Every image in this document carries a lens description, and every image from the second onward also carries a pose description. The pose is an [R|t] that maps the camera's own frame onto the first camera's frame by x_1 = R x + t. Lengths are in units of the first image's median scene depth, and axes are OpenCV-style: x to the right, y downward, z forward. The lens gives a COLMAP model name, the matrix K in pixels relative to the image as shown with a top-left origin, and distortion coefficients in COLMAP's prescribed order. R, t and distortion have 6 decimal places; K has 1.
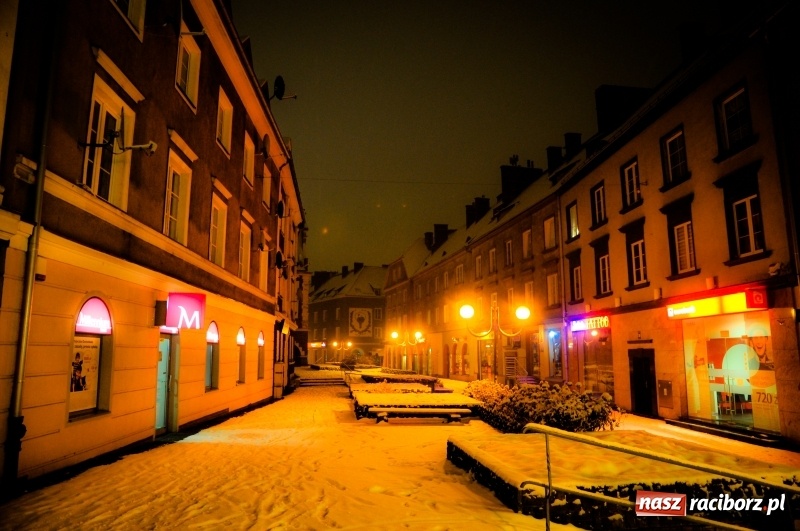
lens RADIAL K [[548.4, 0, 400.0], [0, 548.4, 265.5], [0, 0, 1]] dist [-0.108801, 0.000101]
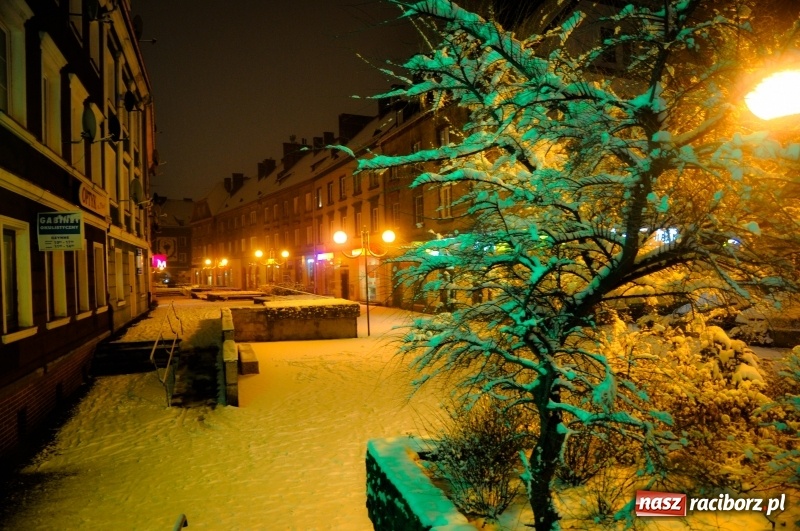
lens RADIAL K [[548.4, 0, 400.0], [0, 548.4, 265.5], [0, 0, 1]] dist [-0.108801, 0.000101]
pose [[0.930792, -0.023703, 0.364779, -0.051833], [-0.030081, 0.989545, 0.141054, -0.070012], [-0.364309, -0.142265, 0.920348, -0.434924]]
